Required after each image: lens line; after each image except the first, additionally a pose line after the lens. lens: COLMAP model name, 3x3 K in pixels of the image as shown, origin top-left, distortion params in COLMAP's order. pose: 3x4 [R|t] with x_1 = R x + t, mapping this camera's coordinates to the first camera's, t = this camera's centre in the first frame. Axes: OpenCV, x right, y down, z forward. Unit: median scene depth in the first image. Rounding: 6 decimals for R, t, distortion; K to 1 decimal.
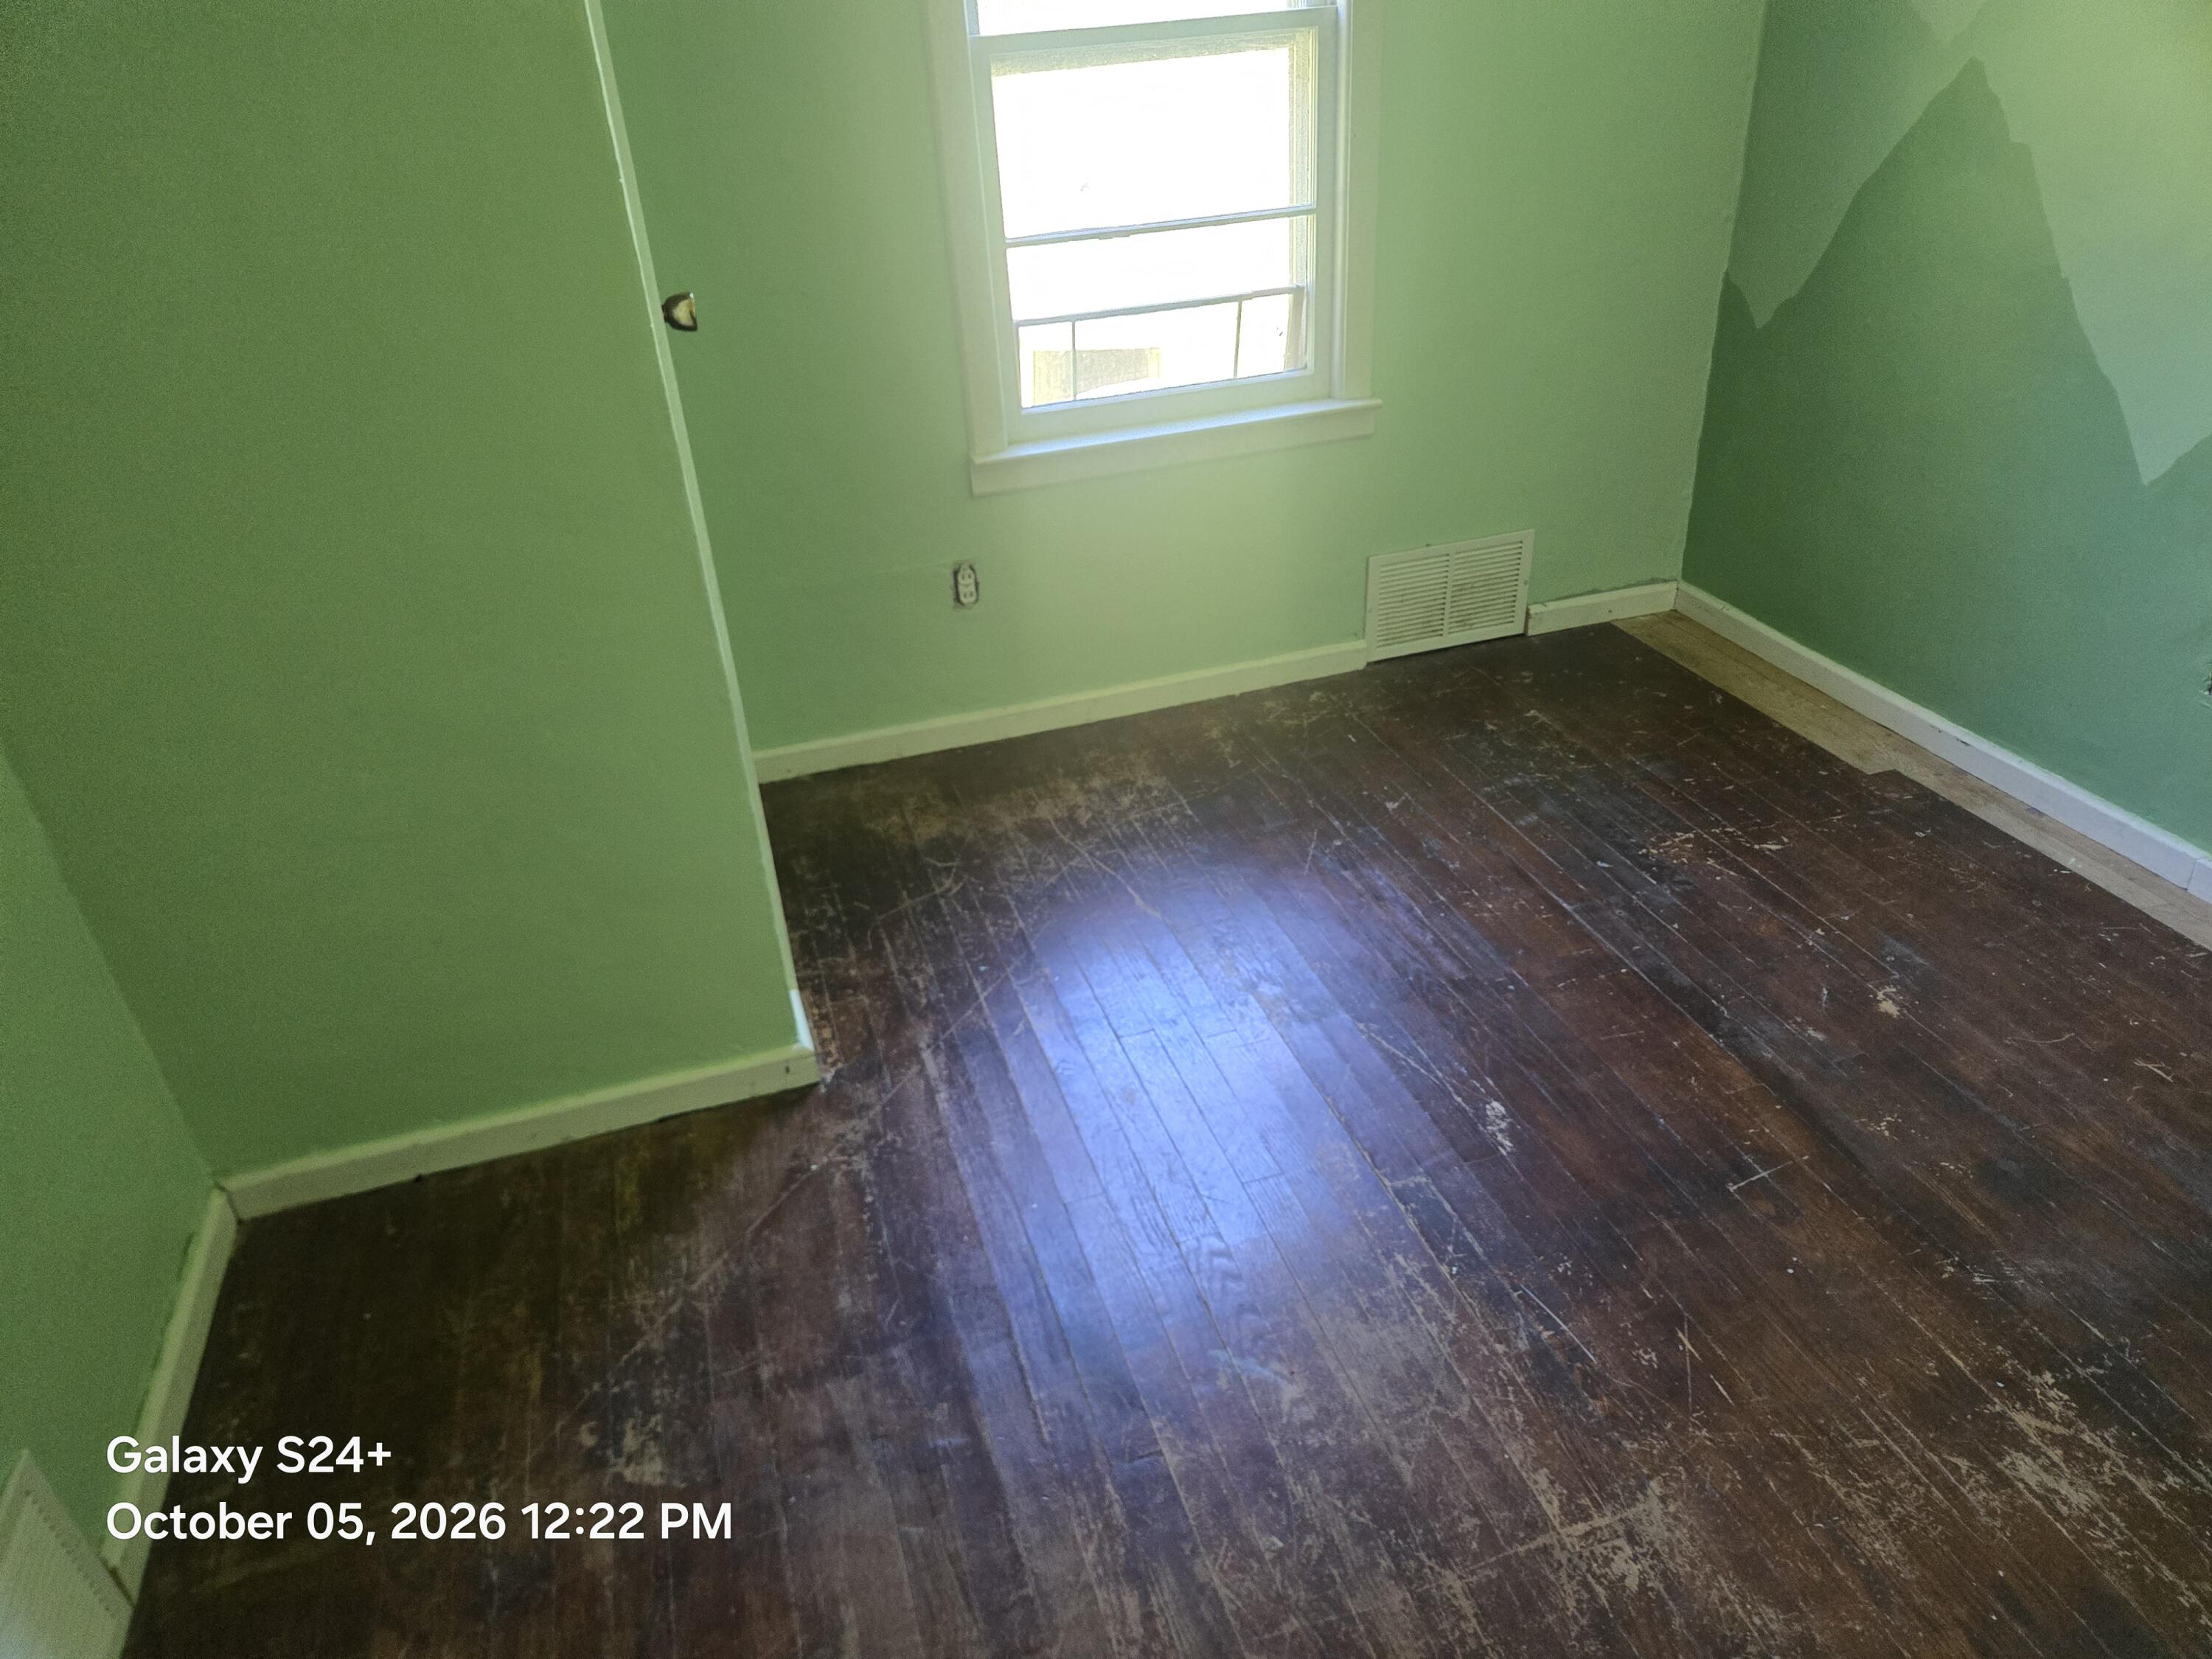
lens RADIAL K [[1494.5, 0, 1112.7], [0, 1494.5, 816.8], [0, 0, 1]] dist [0.066295, -0.058597]
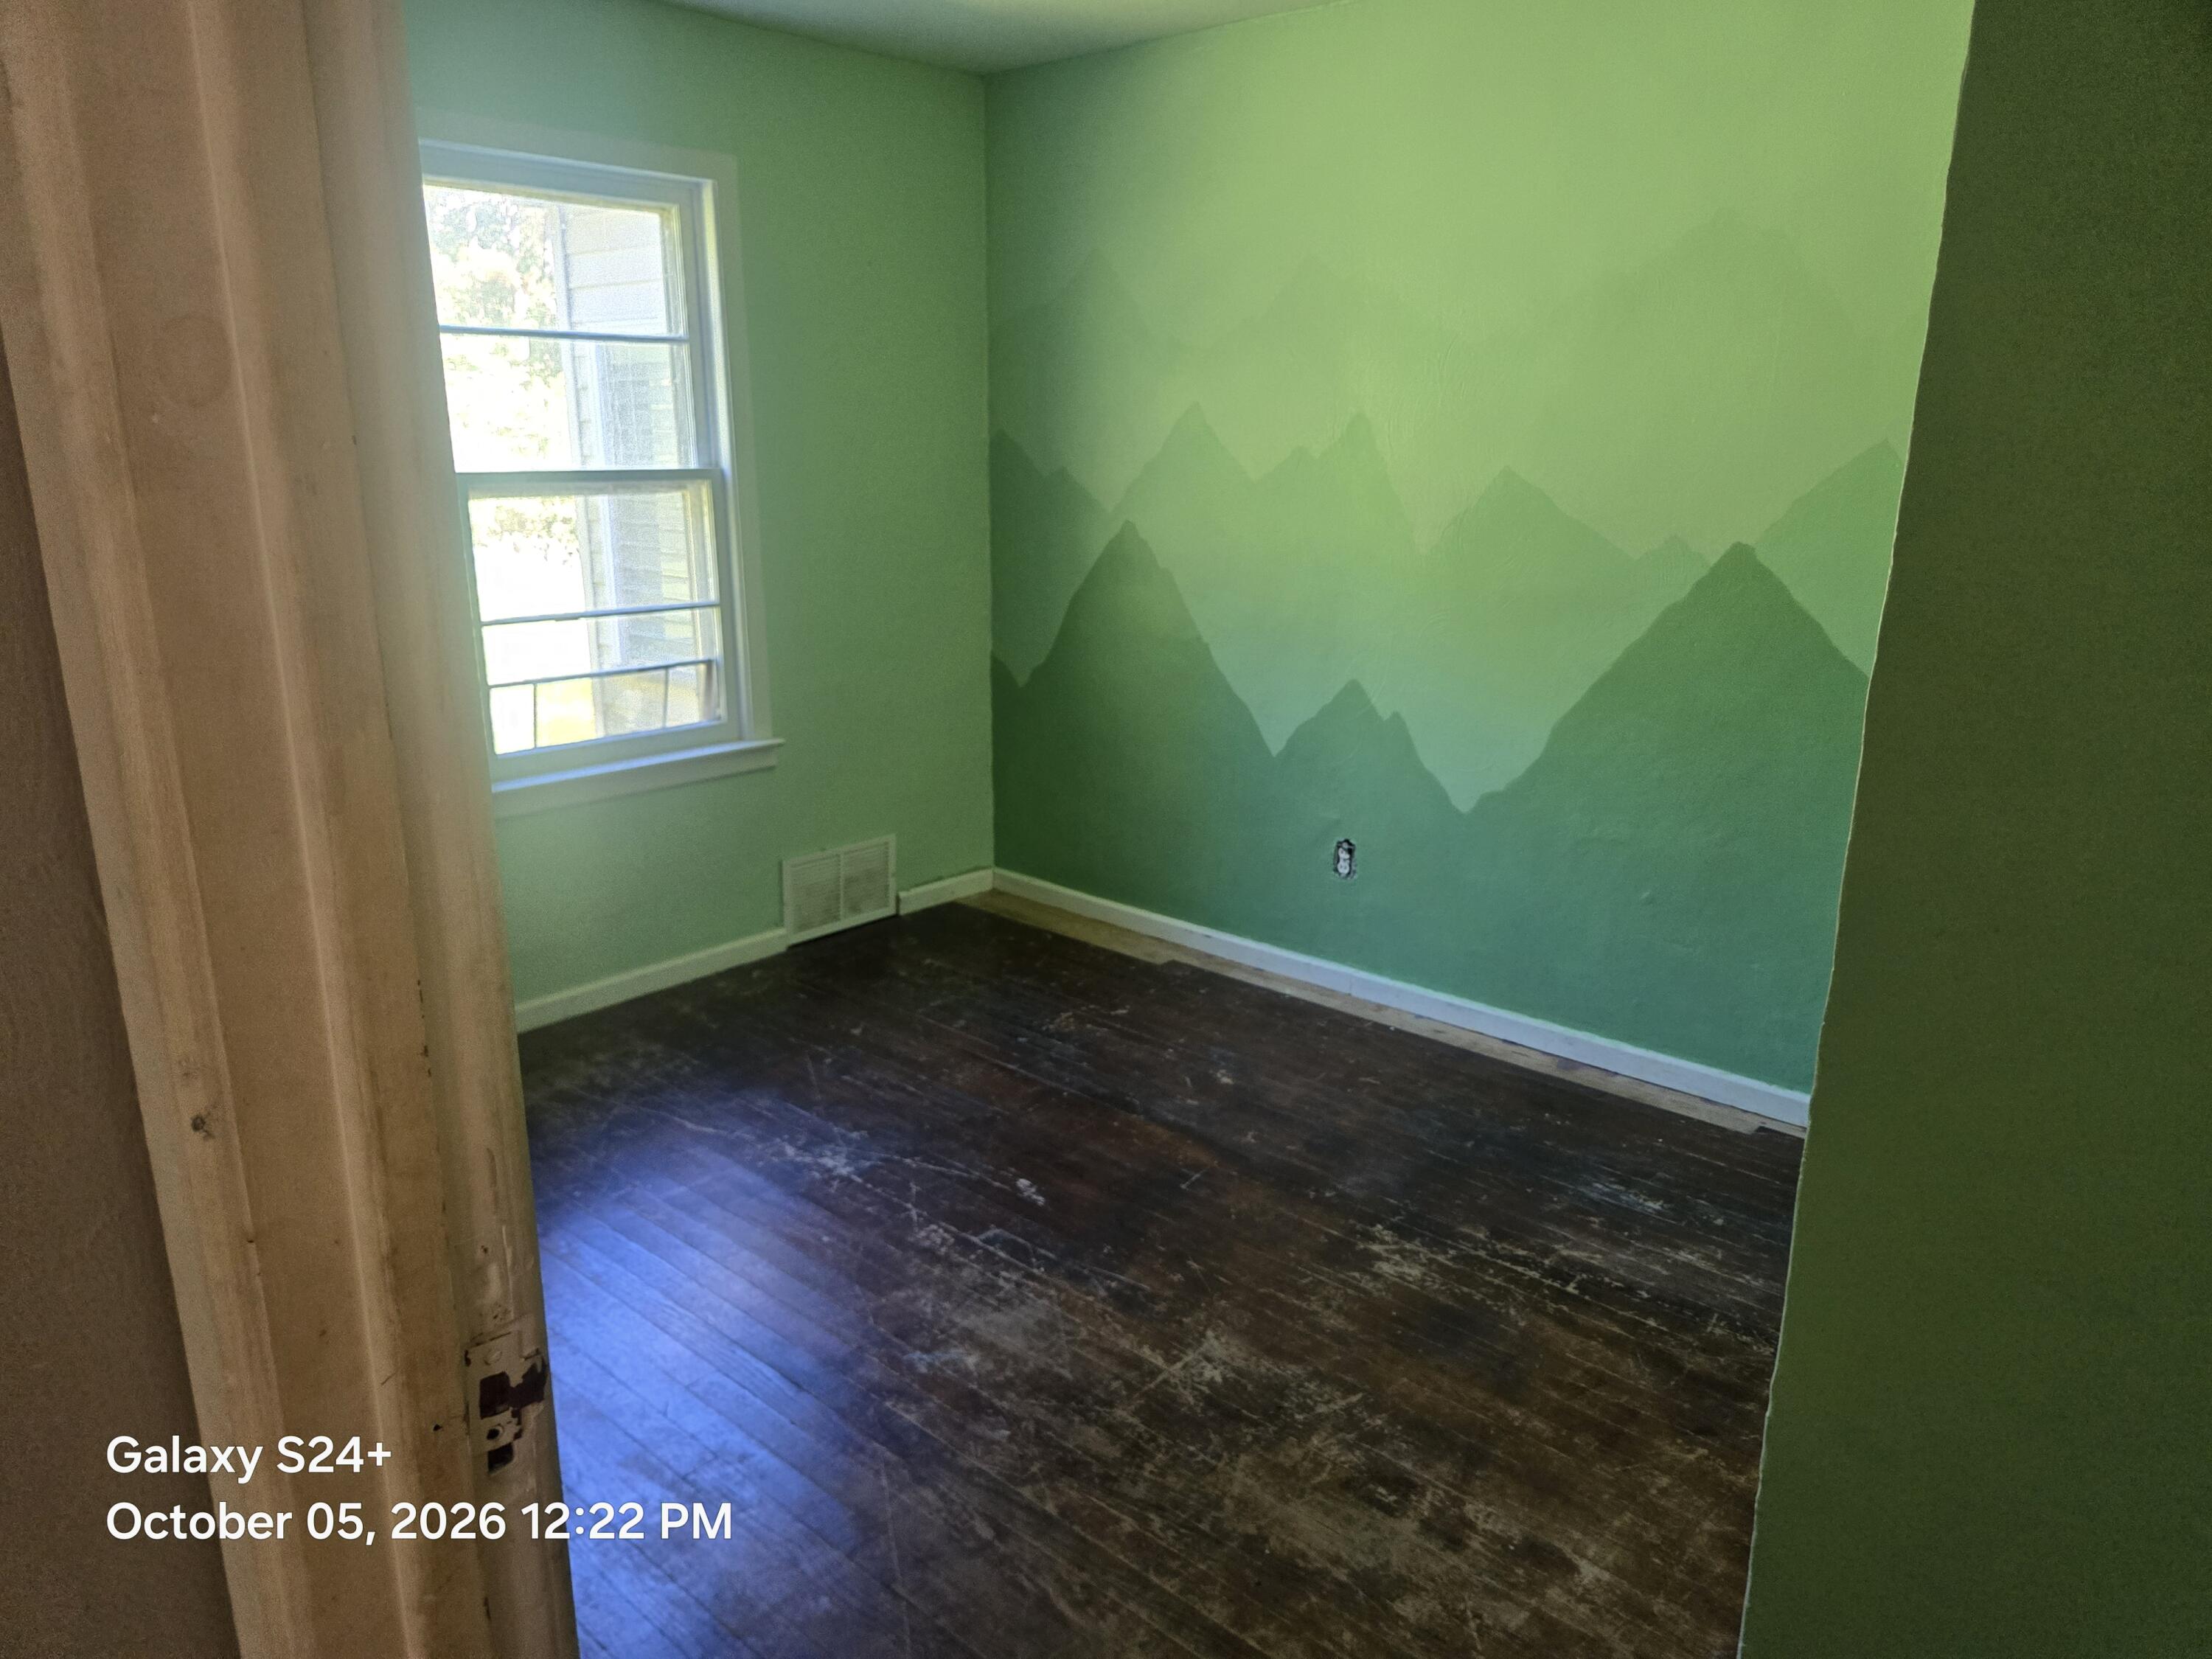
lens RADIAL K [[1494.5, 0, 1112.7], [0, 1494.5, 816.8], [0, 0, 1]] dist [0.066295, -0.058597]
pose [[0.854703, -0.065876, 0.514920, -0.308530], [0.203453, 0.955070, -0.215520, 0.155470], [-0.477587, 0.288968, 0.829704, -0.246188]]
